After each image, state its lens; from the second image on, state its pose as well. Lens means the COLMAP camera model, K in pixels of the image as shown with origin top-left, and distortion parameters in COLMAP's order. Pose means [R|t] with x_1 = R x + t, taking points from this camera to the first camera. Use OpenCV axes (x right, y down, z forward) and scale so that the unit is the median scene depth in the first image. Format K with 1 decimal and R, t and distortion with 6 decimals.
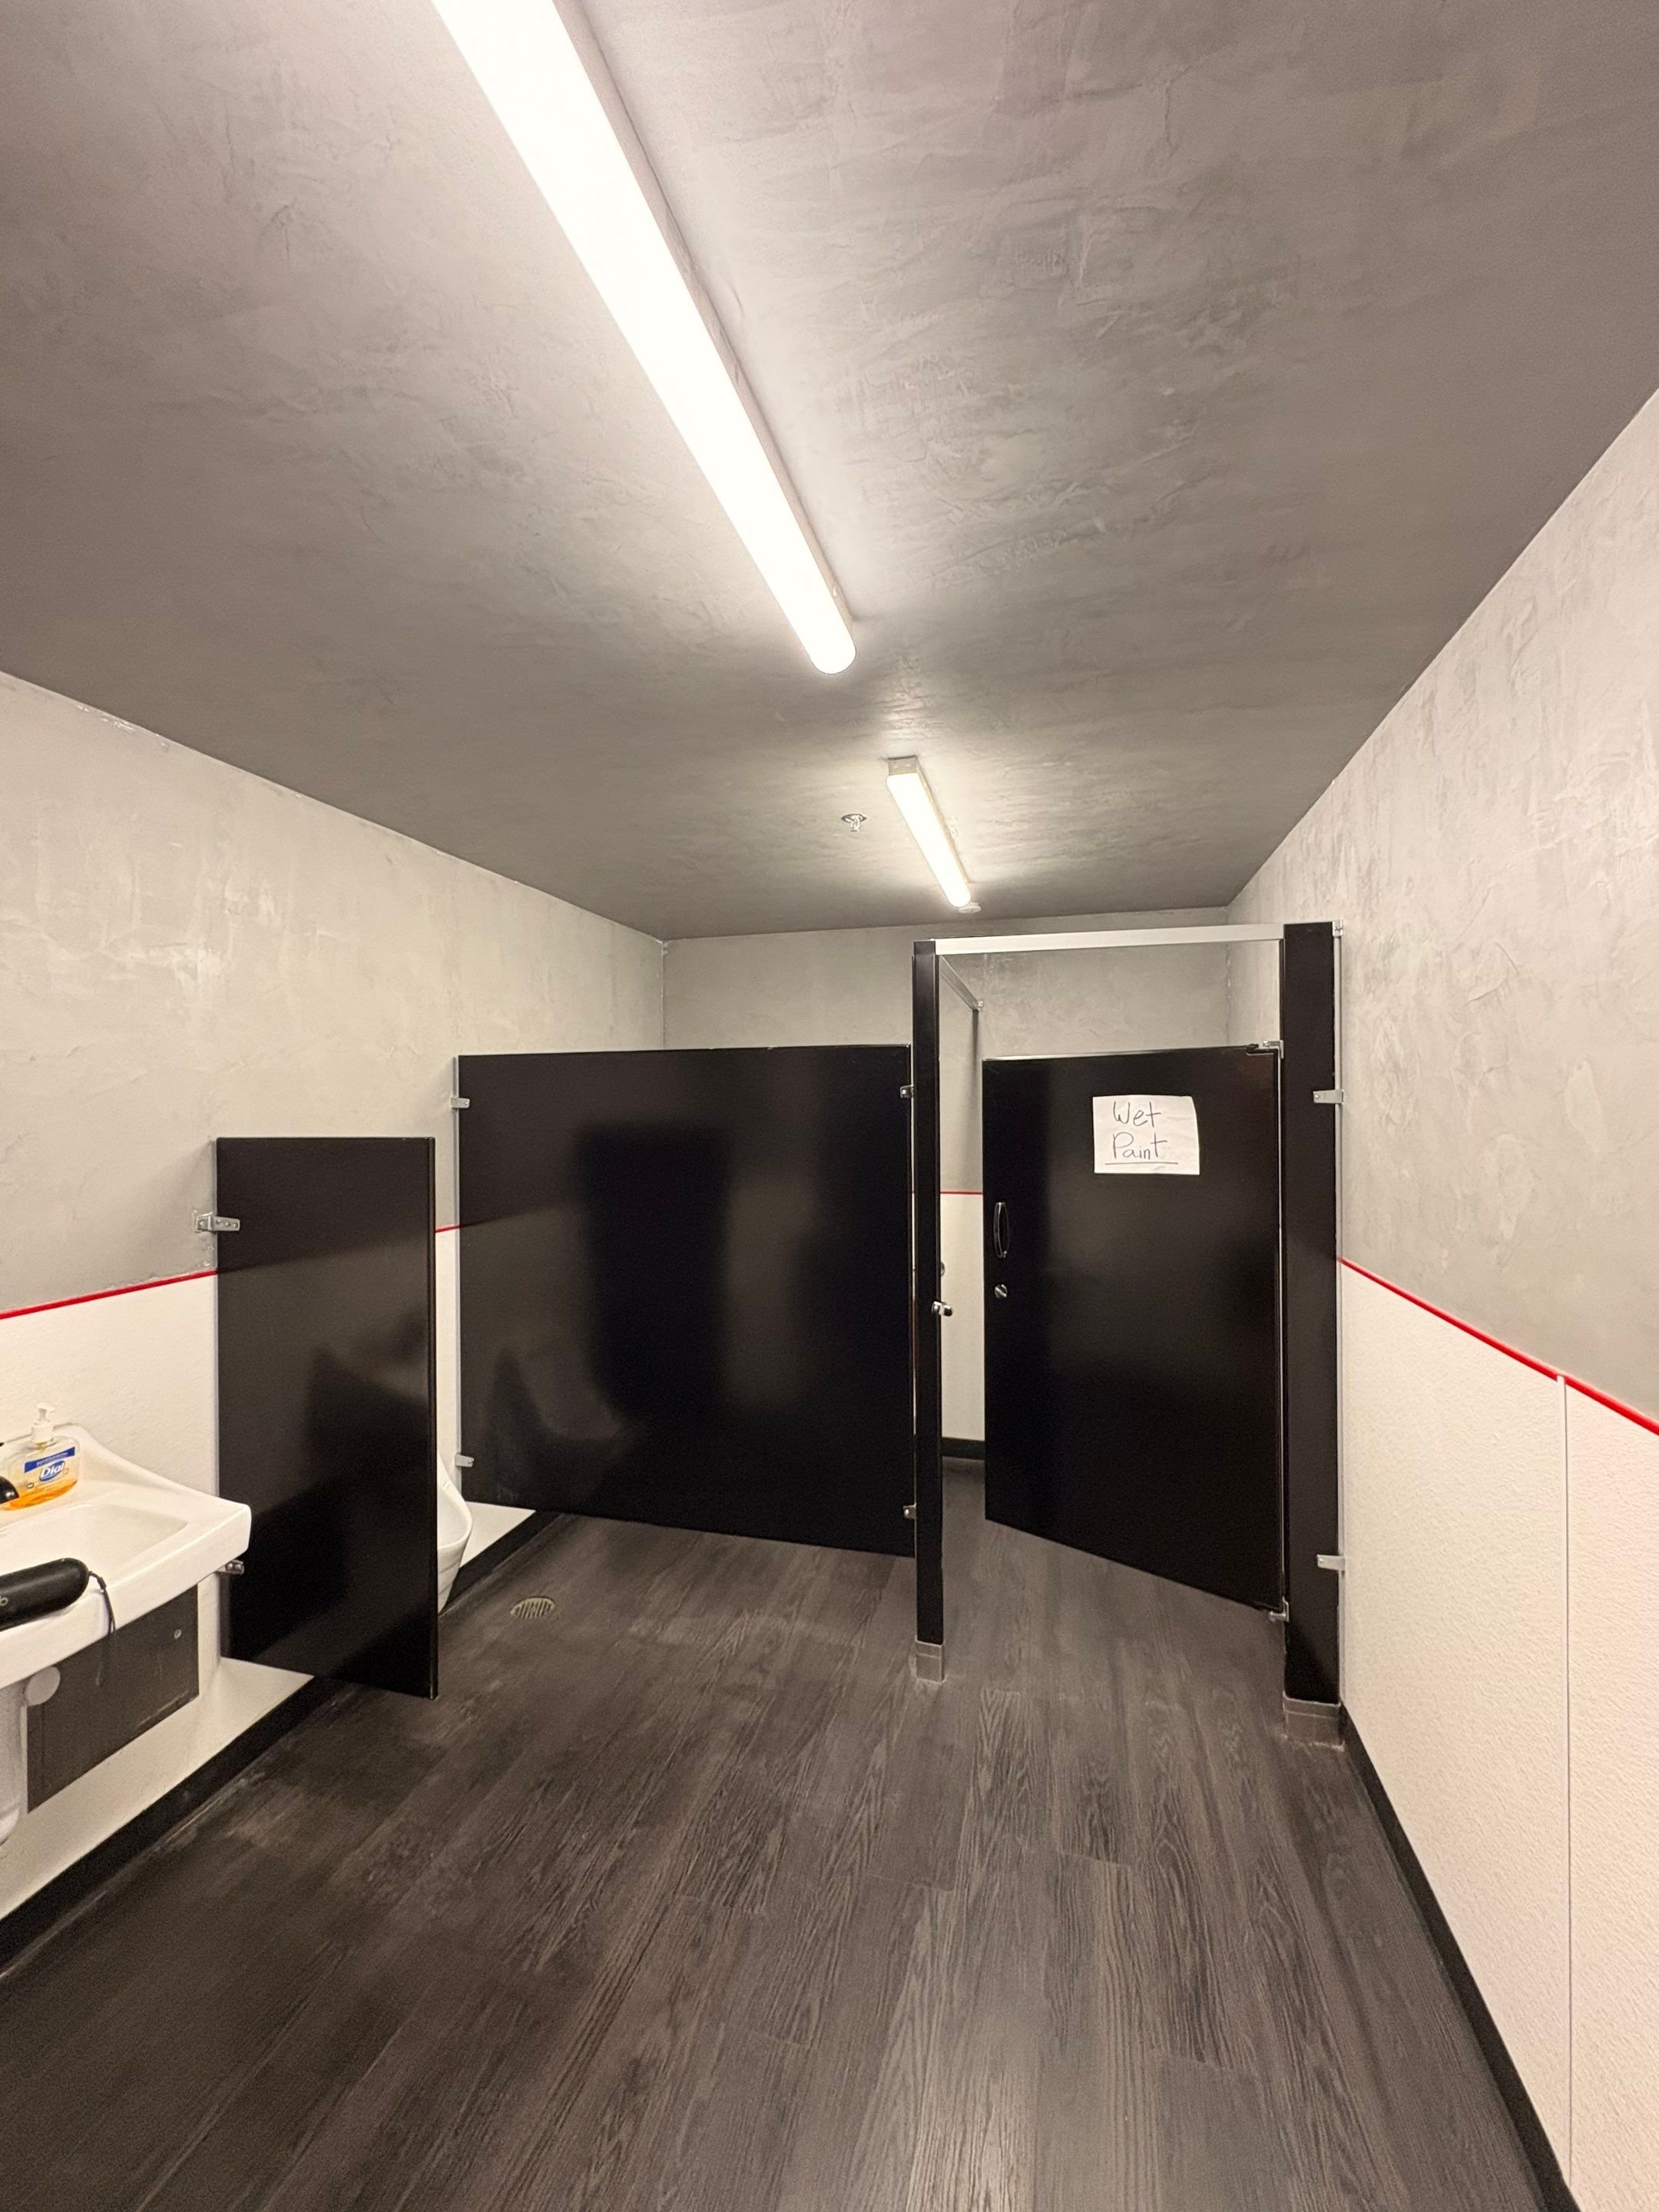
lens RADIAL K [[879.5, 0, 829.5], [0, 879.5, 1106.0], [0, 0, 1]] dist [0.000301, -0.000400]
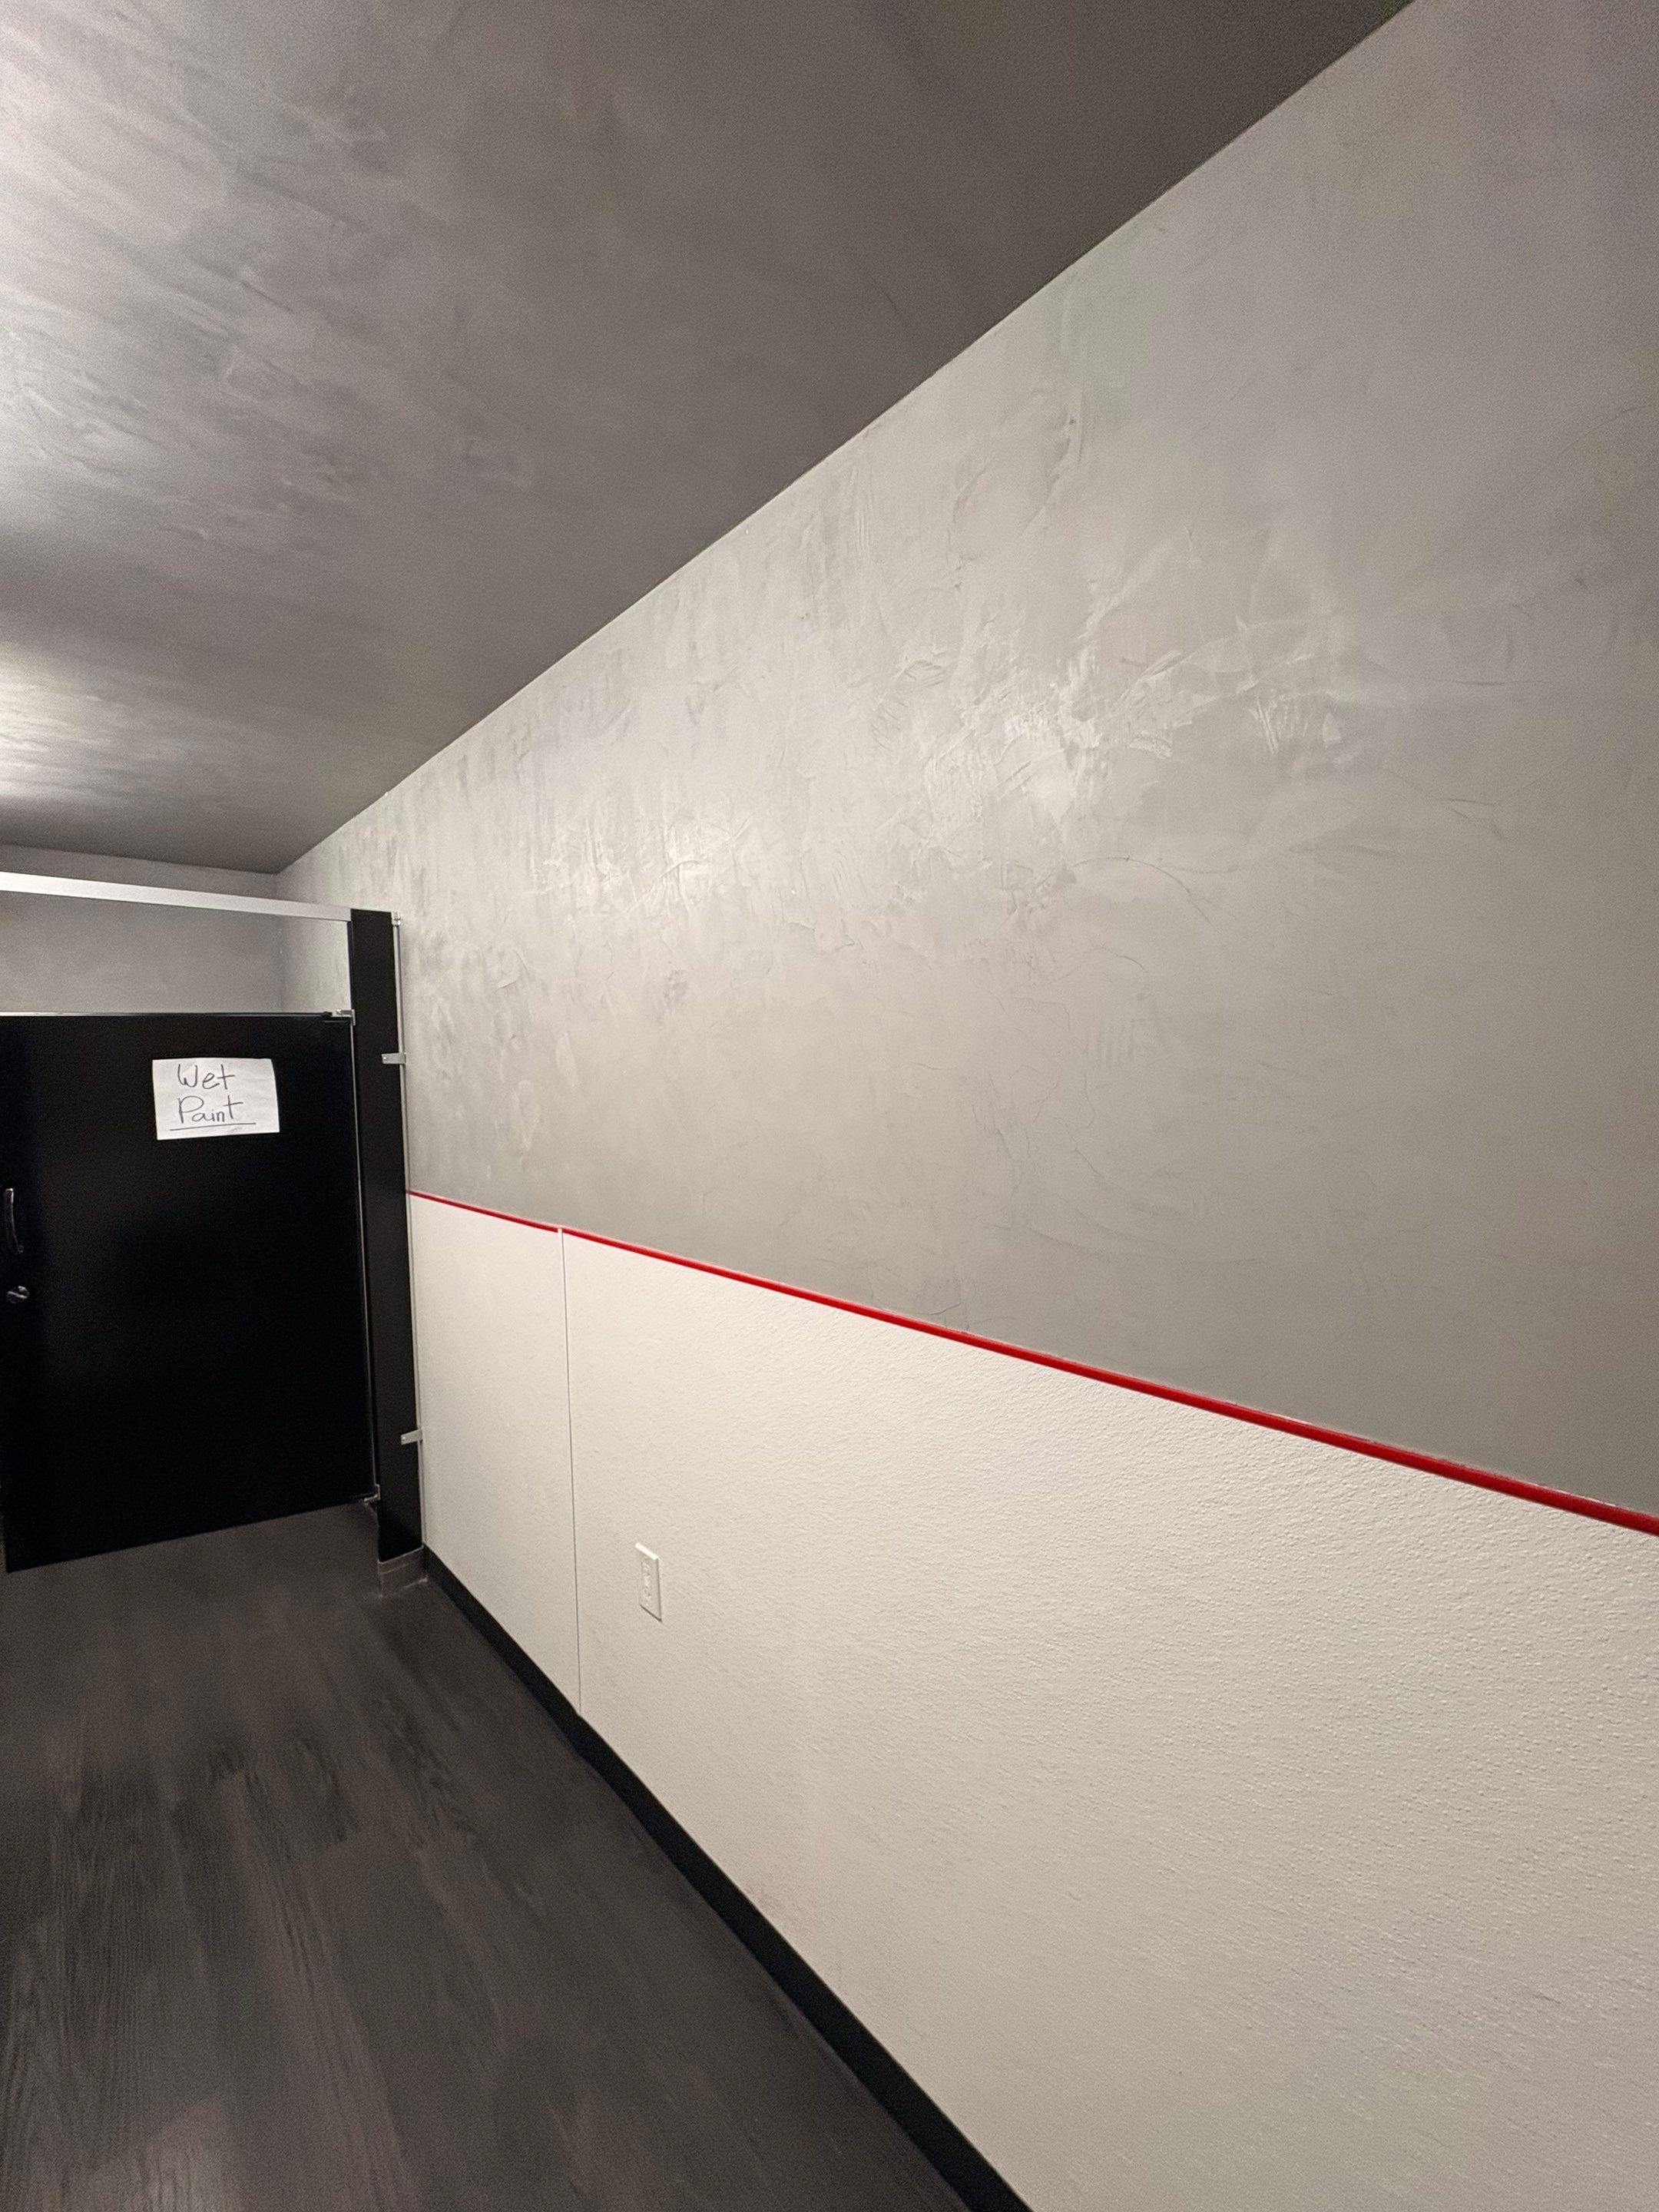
lens RADIAL K [[879.5, 0, 829.5], [0, 879.5, 1106.0], [0, 0, 1]] dist [0.000301, -0.000400]
pose [[0.530817, -0.047480, 0.846155, -0.146304], [0.018322, 0.998839, 0.044554, 0.012419], [-0.847288, -0.008147, 0.531071, -0.153876]]
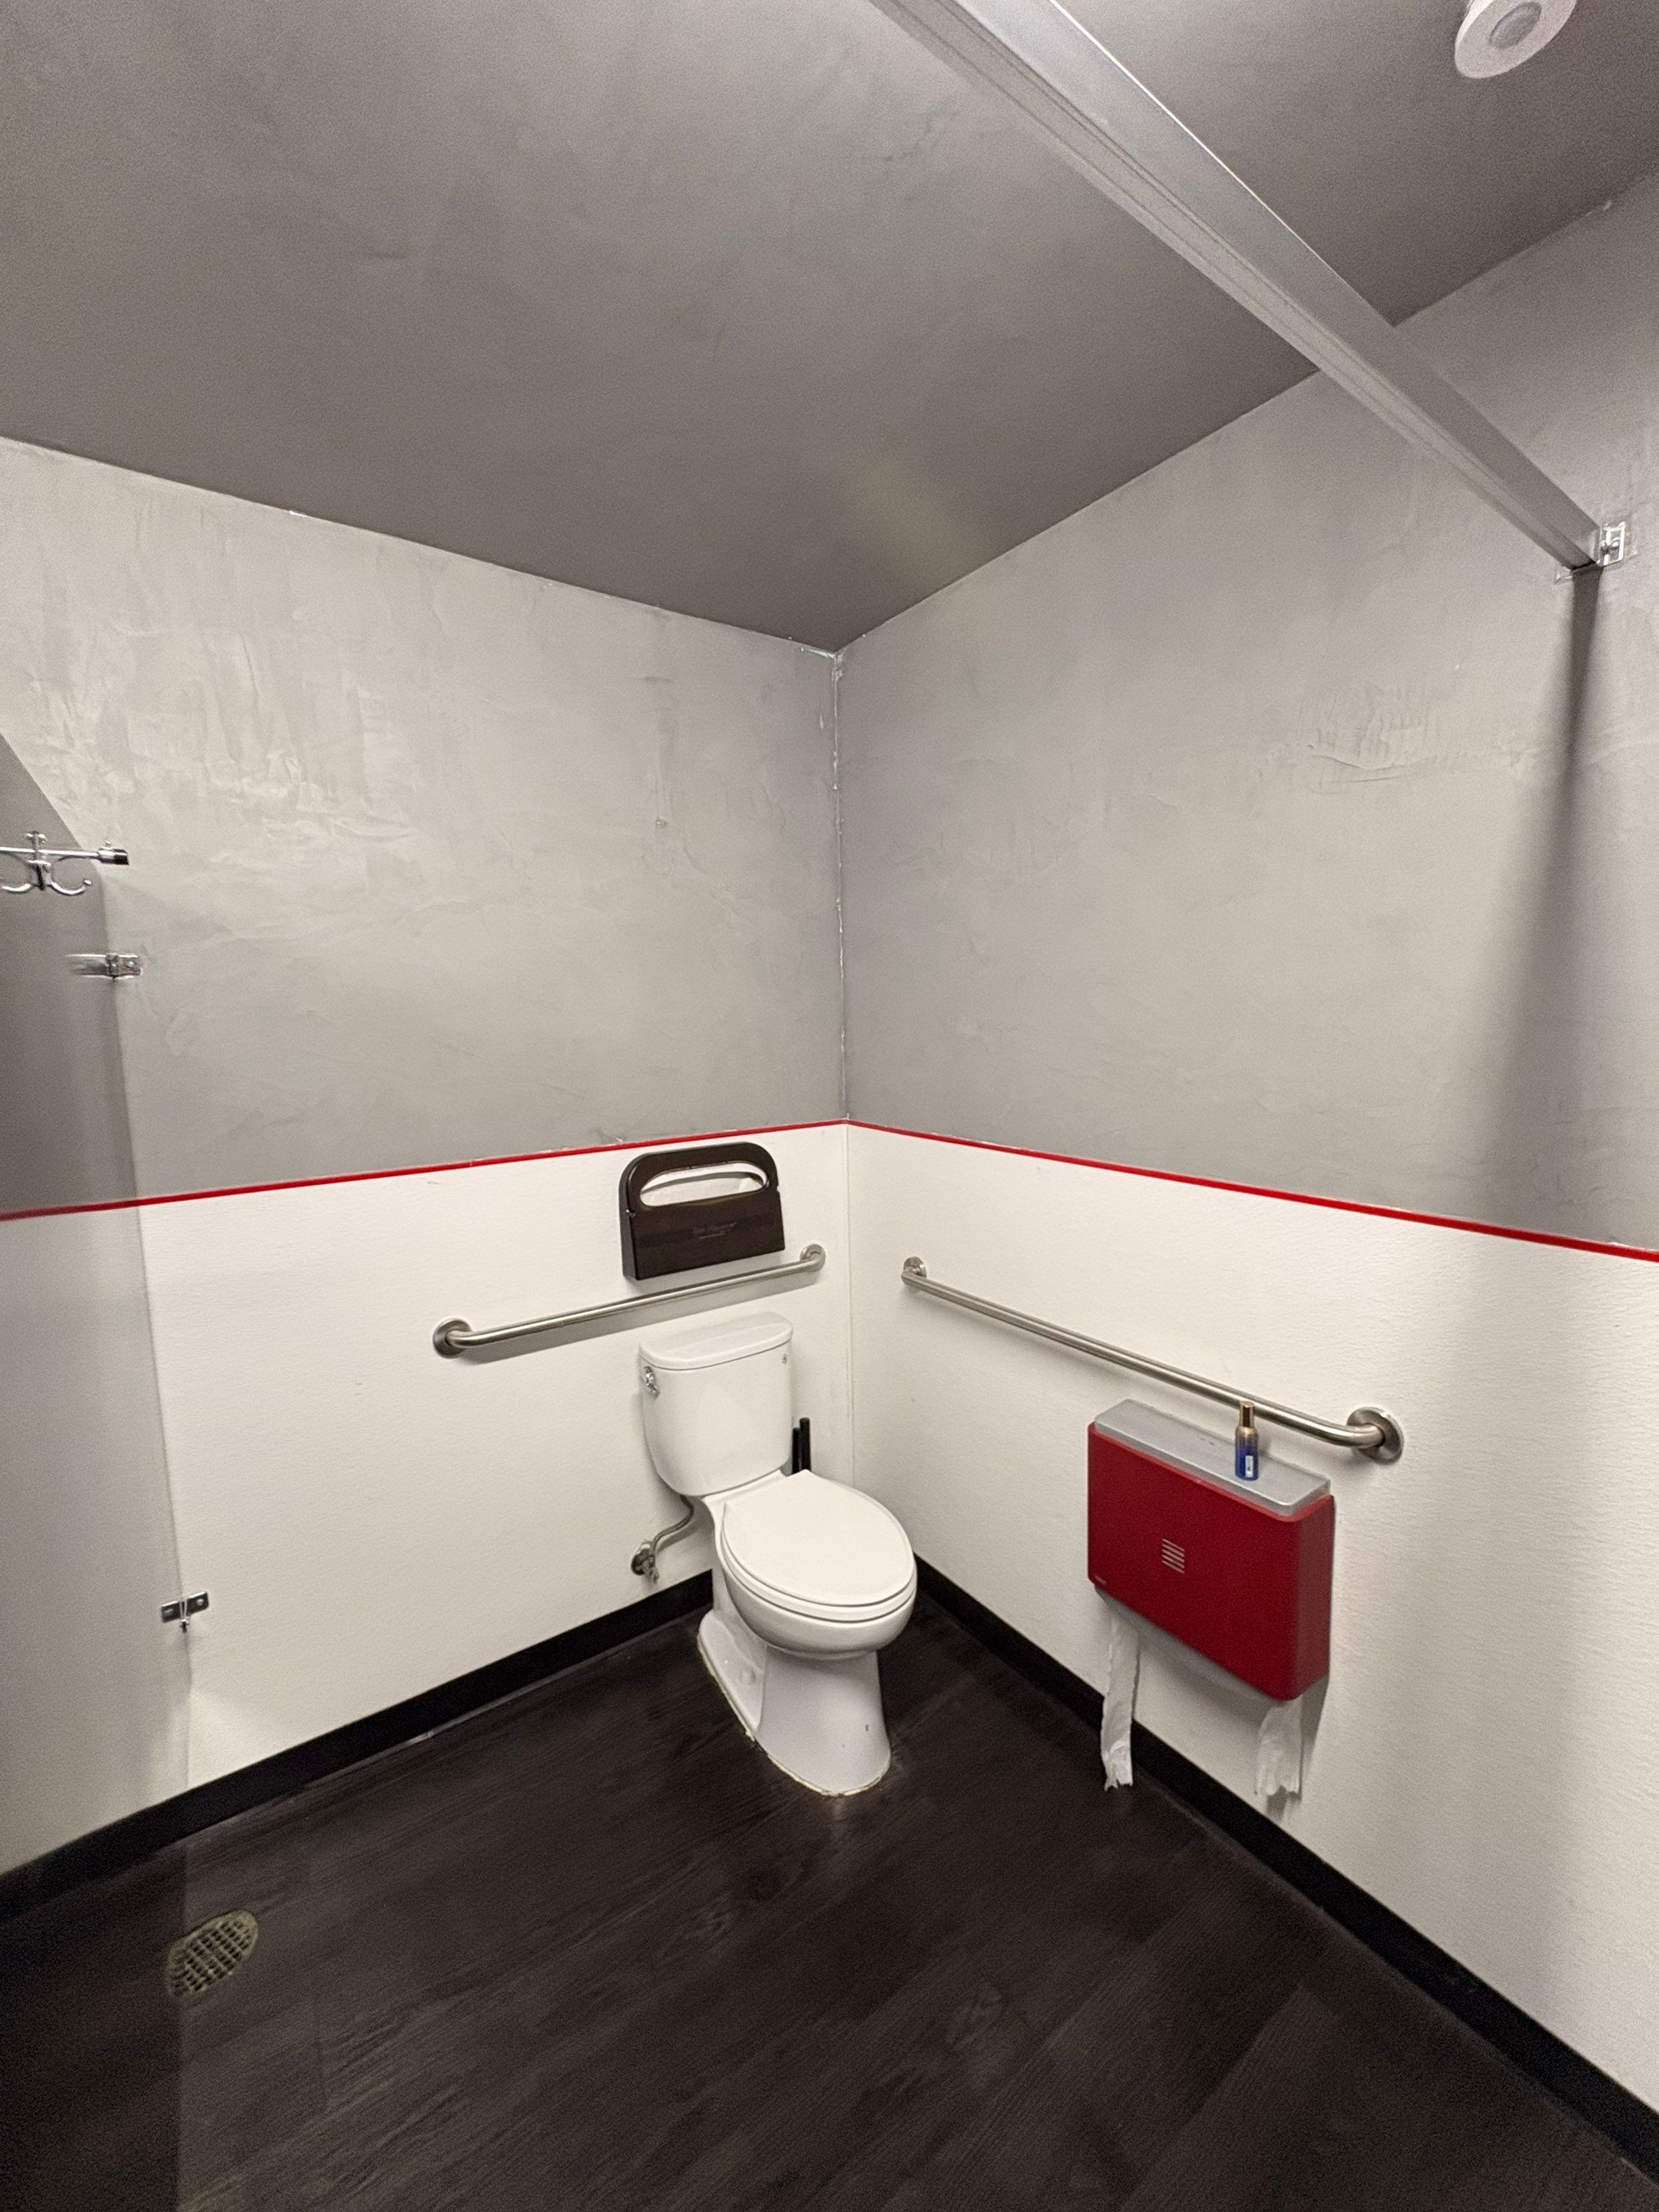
lens RADIAL K [[879.5, 0, 829.5], [0, 879.5, 1106.0], [0, 0, 1]] dist [0.000301, -0.000400]
pose [[0.769563, 0.060253, -0.635722, 0.214968], [0.018622, 0.992998, 0.116658, 0.024205], [0.638300, -0.101614, 0.763052, 0.804440]]
